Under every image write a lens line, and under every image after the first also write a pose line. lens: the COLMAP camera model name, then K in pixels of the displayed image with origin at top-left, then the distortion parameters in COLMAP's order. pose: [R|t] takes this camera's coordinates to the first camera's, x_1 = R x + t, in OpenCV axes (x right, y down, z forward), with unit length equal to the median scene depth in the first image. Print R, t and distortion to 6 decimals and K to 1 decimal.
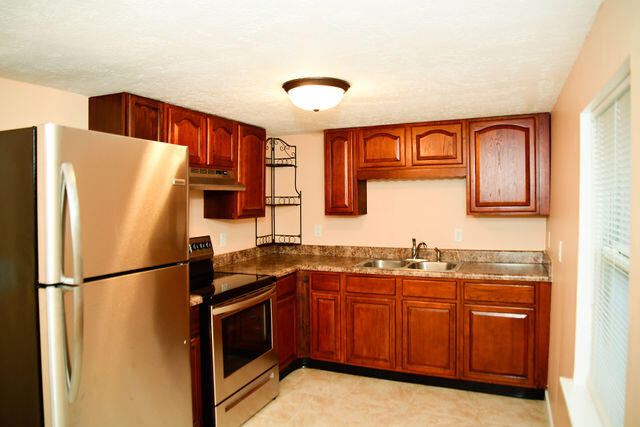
lens RADIAL K [[440.2, 0, 321.0], [0, 440.2, 213.7], [0, 0, 1]] dist [-0.079400, 0.030290]
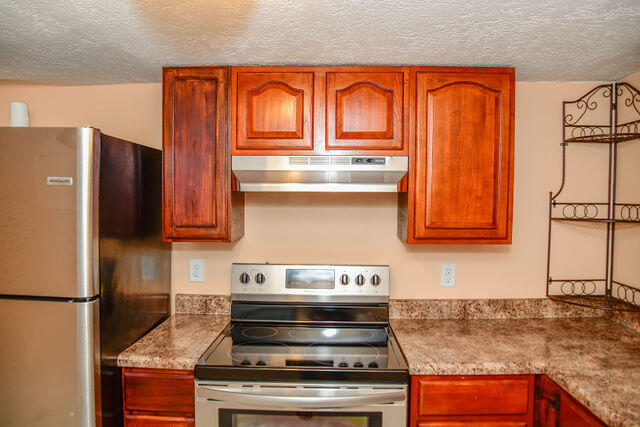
lens RADIAL K [[440.2, 0, 318.2], [0, 440.2, 209.9], [0, 0, 1]] dist [-0.079400, 0.030290]
pose [[0.379964, 0.042288, -0.924034, 0.276509], [-0.043313, 0.998672, 0.027893, -0.040597], [0.923987, 0.029424, 0.381291, 0.686452]]
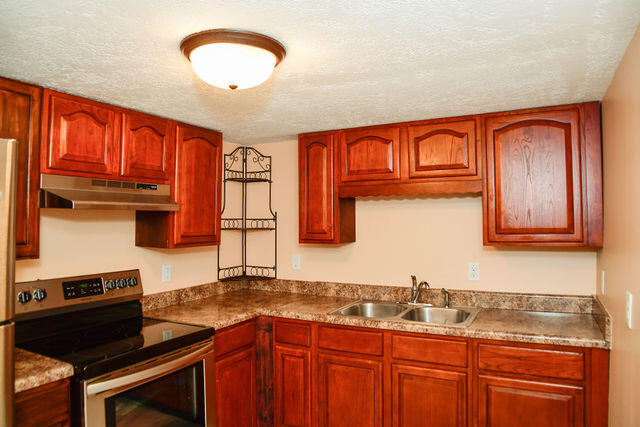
lens RADIAL K [[440.2, 0, 320.0], [0, 440.2, 212.5], [0, 0, 1]] dist [-0.079400, 0.030290]
pose [[0.997566, 0.004352, -0.069591, 0.116365], [-0.007952, 0.998639, -0.051537, -0.012513], [0.069272, 0.051965, 0.996243, 0.265925]]
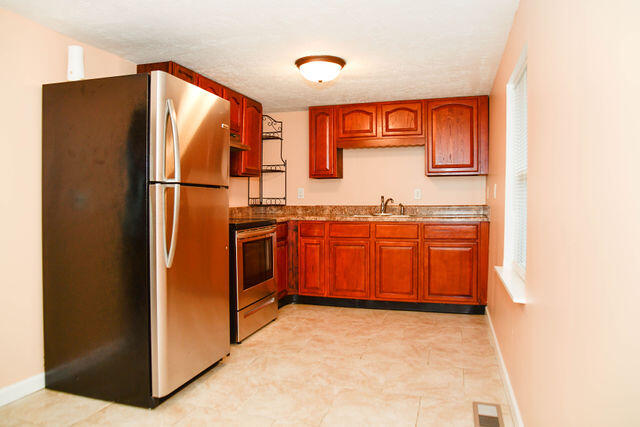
lens RADIAL K [[440.2, 0, 320.1], [0, 440.2, 212.9], [0, 0, 1]] dist [-0.079400, 0.030290]
pose [[0.993496, 0.005303, 0.113746, -0.114151], [-0.004959, 0.999982, -0.003310, 0.120861], [-0.113762, 0.002724, 0.993504, -0.229769]]
